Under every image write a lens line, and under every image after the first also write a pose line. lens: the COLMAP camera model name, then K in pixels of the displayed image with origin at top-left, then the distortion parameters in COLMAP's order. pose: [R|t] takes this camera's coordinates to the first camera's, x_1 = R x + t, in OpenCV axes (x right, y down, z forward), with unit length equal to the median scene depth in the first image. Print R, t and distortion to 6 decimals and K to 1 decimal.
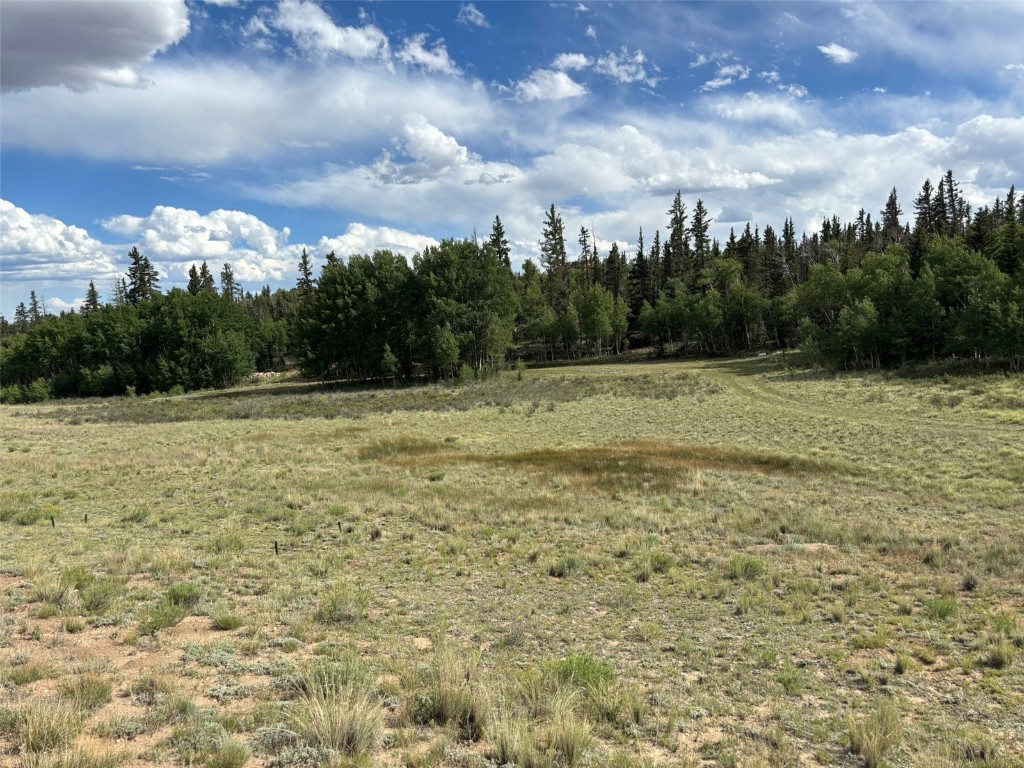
lens RADIAL K [[781.1, 0, 521.2], [0, 781.1, 379.7], [0, 0, 1]] dist [0.059027, -0.074503]
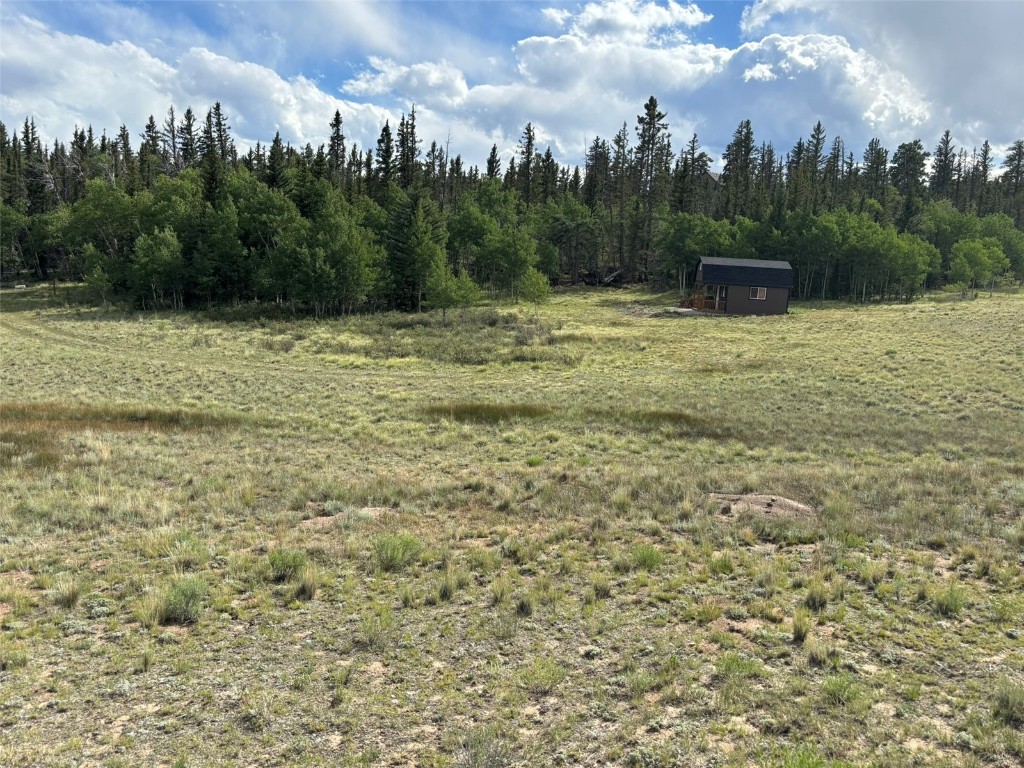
lens RADIAL K [[871.1, 0, 502.1], [0, 871.1, 406.1], [0, 0, 1]] dist [0.022927, 0.000653]
pose [[0.660654, -0.041170, 0.749561, -0.030104], [-0.026080, 0.996633, 0.077728, 0.004951], [-0.750237, -0.070900, 0.657356, 0.050011]]
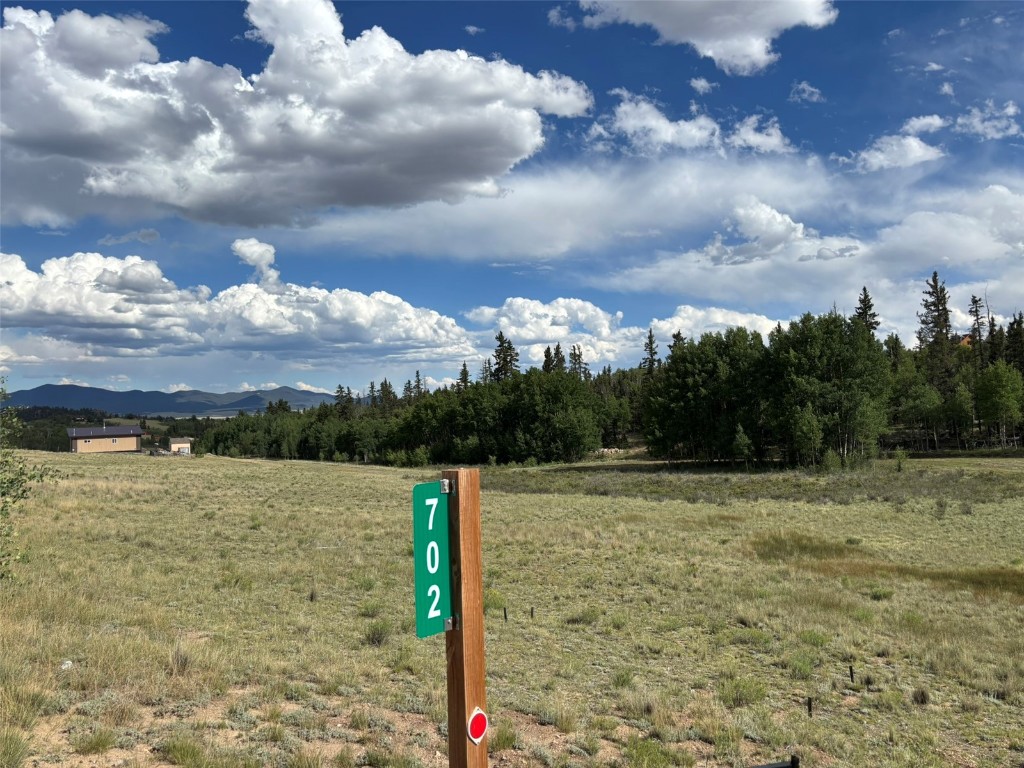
lens RADIAL K [[773.8, 0, 518.7], [0, 773.8, 385.8], [0, 0, 1]] dist [0.064172, -0.068745]
pose [[0.916334, 0.010972, -0.400264, -0.035061], [-0.048438, 0.995321, -0.083607, -0.000926], [0.397474, 0.096000, 0.912578, 0.026799]]
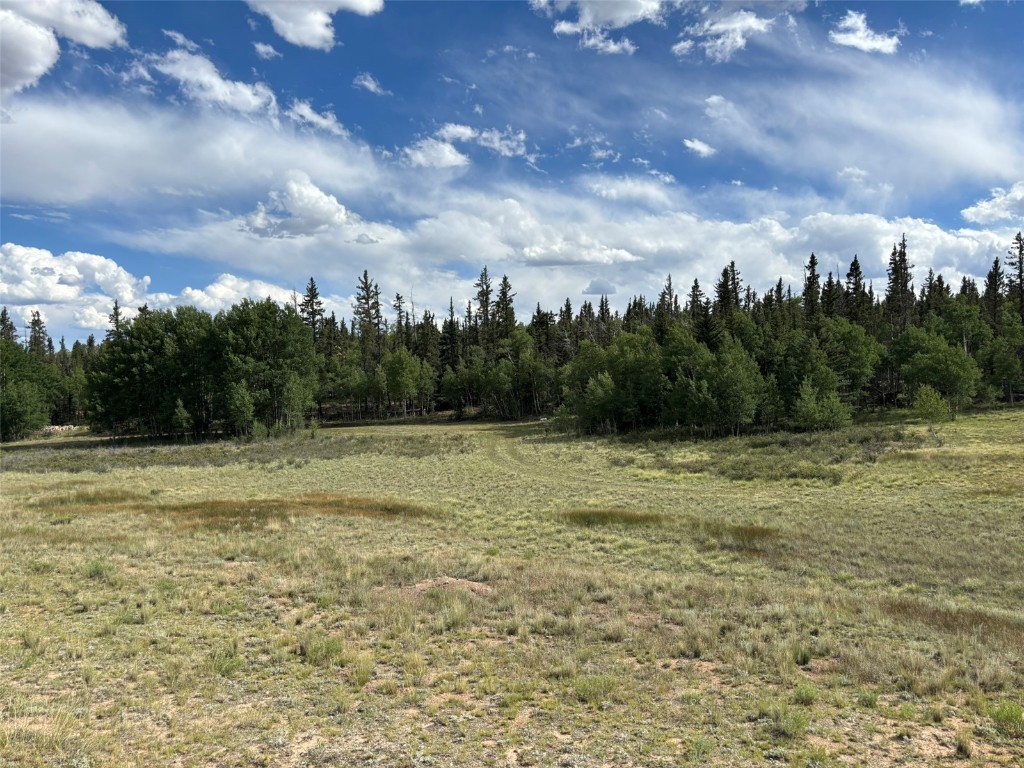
lens RADIAL K [[773.8, 0, 518.7], [0, 773.8, 385.8], [0, 0, 1]] dist [0.064172, -0.068745]
pose [[0.986156, 0.031748, 0.162753, 0.078863], [-0.020219, 0.997199, -0.072013, -0.000281], [-0.164583, 0.067725, 0.984035, -0.044416]]
